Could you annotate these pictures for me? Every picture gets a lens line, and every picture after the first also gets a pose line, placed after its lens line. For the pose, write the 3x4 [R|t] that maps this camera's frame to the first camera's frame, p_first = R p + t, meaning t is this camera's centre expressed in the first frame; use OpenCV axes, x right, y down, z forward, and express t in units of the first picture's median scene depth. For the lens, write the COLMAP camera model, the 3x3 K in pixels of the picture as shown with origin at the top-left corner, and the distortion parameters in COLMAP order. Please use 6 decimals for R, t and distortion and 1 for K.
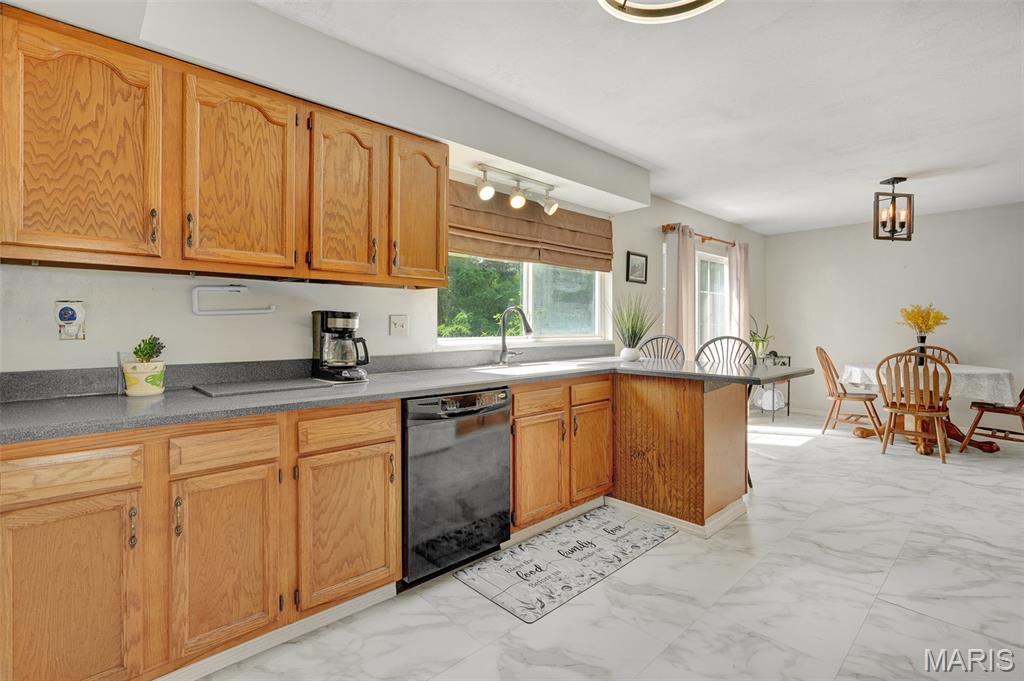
lens RADIAL K [[470.7, 0, 509.2], [0, 470.7, 325.4], [0, 0, 1]] dist [-0.002513, 0.000444]
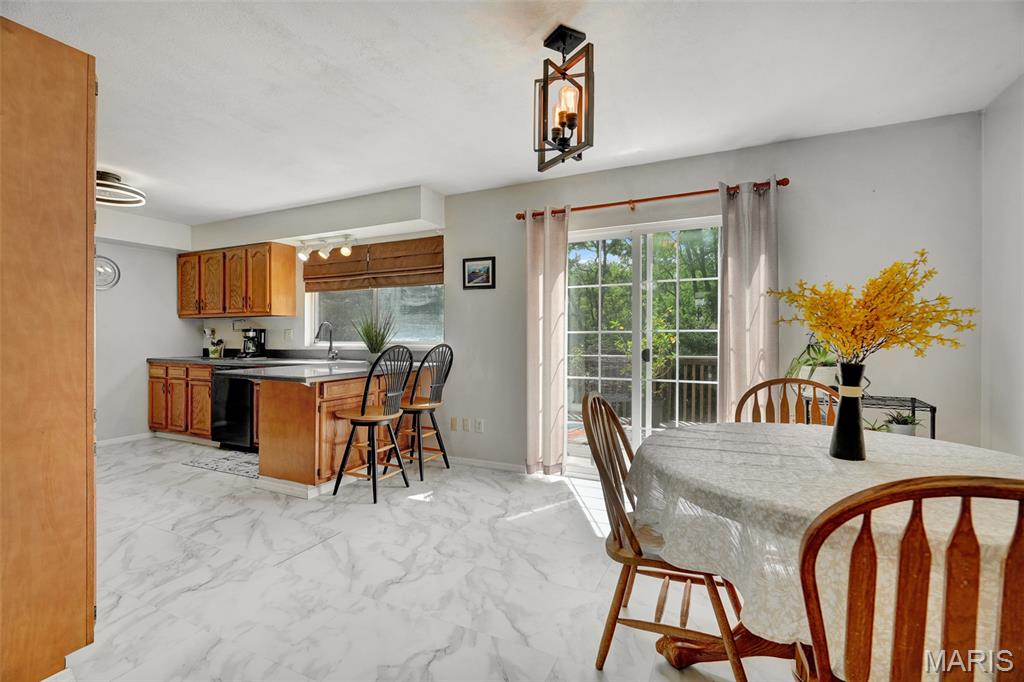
lens RADIAL K [[464.4, 0, 511.5], [0, 464.4, 331.5], [0, 0, 1]] dist [-0.004147, -0.000180]
pose [[0.358551, -0.008098, -0.933475, 2.108999], [0.003290, 0.999967, -0.007411, 0.005075], [0.933504, -0.000414, 0.358566, 1.298764]]
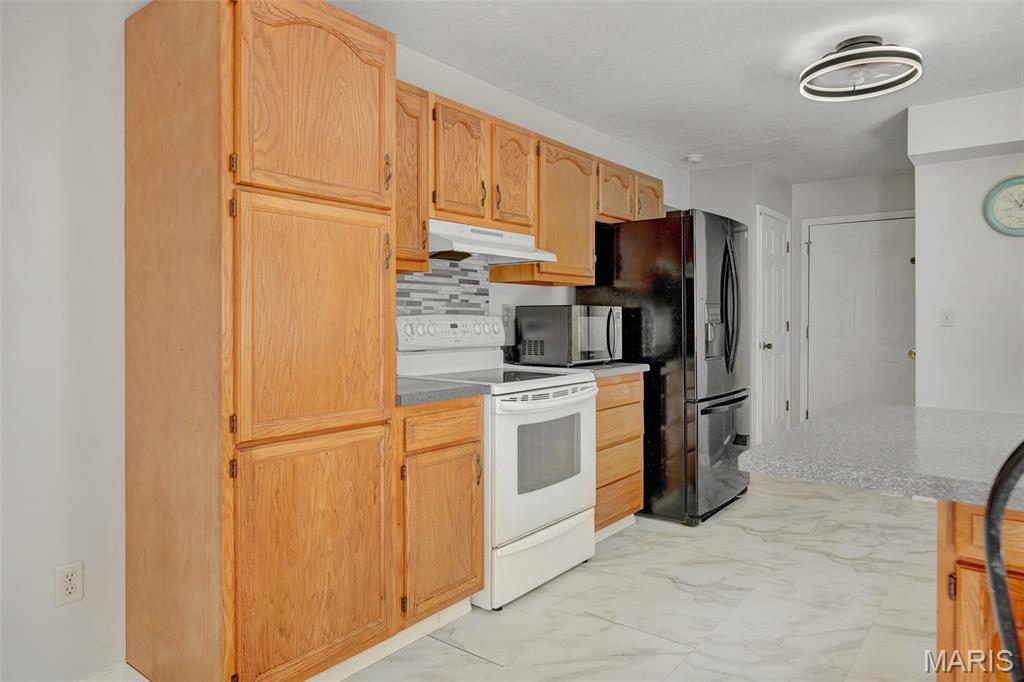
lens RADIAL K [[650.4, 0, 506.6], [0, 650.4, 322.5], [0, 0, 1]] dist [-0.002360, 0.000211]
pose [[-0.987974, 0.001530, -0.154611, 1.069335], [0.000568, 0.999980, 0.006263, 0.002447], [0.154617, 0.006100, -0.987956, 1.725671]]
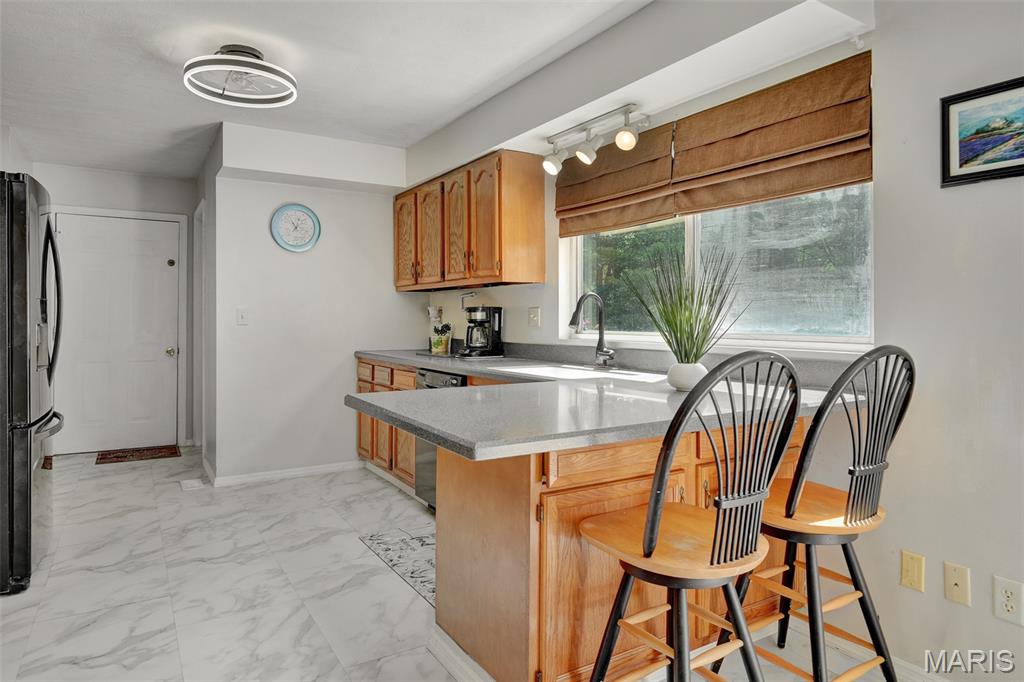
lens RADIAL K [[626.8, 0, 516.4], [0, 626.8, 312.1], [0, 0, 1]] dist [0.000356, -0.000721]
pose [[-0.192370, -0.009959, -0.981272, 1.324670], [-0.001051, 0.999950, -0.009942, 0.003909], [0.981322, -0.000881, -0.192371, 1.370238]]
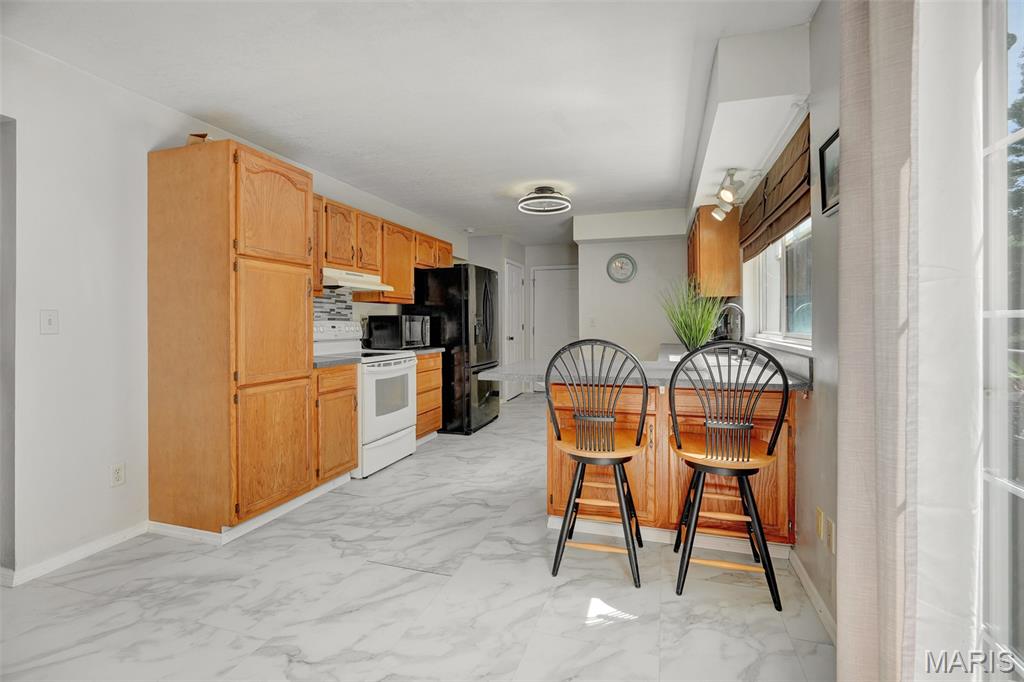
lens RADIAL K [[470.7, 0, 509.2], [0, 470.7, 325.9], [0, 0, 1]] dist [-0.002513, 0.000444]
pose [[-0.874896, 0.004939, -0.484287, 1.231859], [0.002290, 0.999979, 0.006061, 0.004523], [0.484306, 0.004194, -0.874888, 2.152363]]
